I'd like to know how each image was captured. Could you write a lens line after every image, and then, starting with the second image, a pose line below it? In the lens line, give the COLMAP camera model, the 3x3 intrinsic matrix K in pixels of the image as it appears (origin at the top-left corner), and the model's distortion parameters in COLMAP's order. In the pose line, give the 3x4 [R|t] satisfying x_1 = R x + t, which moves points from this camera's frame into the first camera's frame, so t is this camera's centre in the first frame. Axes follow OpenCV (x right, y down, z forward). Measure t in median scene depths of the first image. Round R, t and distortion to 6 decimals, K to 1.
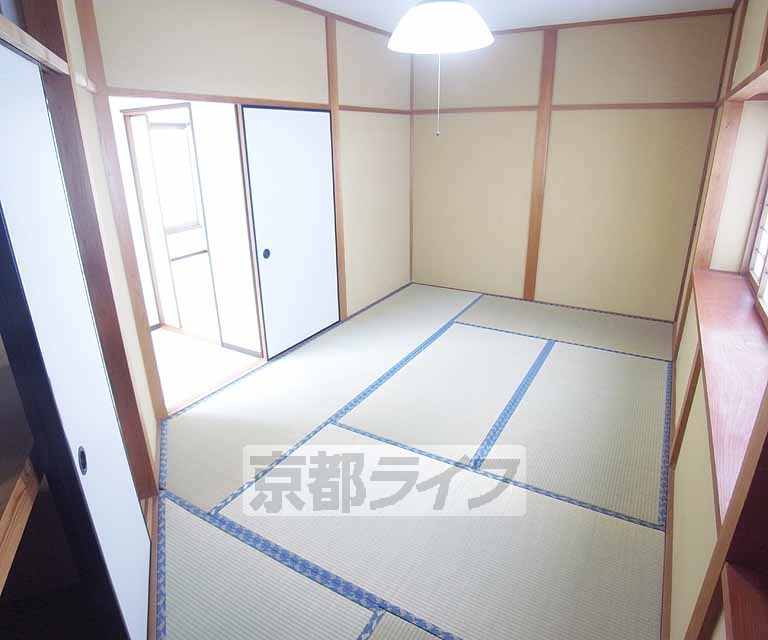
lens RADIAL K [[488.1, 0, 366.1], [0, 488.1, 320.0], [0, 0, 1]] dist [0.000351, 0.000047]
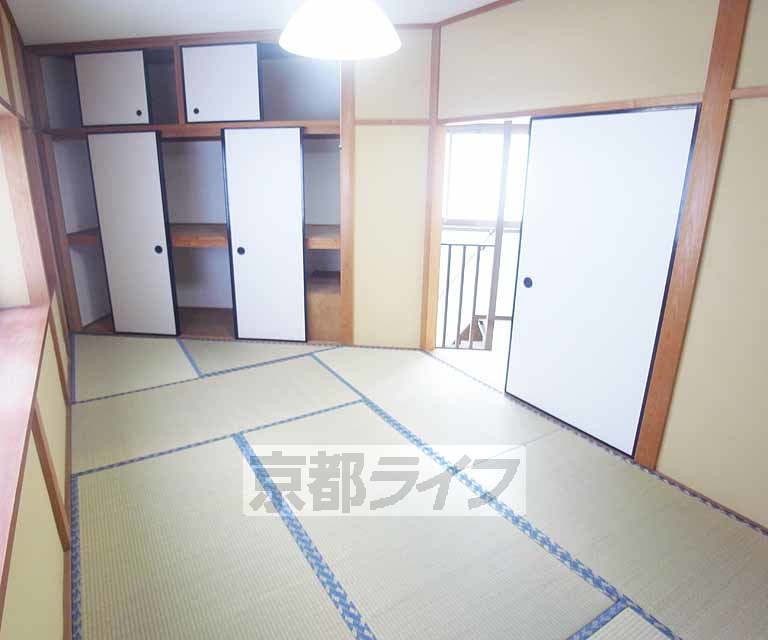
lens RADIAL K [[488.1, 0, 366.1], [0, 488.1, 320.0], [0, 0, 1]] dist [0.000351, 0.000047]
pose [[-0.471624, 0.279195, -0.836434, 0.822742], [-0.307089, 0.837171, 0.452594, -0.461917], [0.826600, 0.470313, -0.309092, 1.261542]]
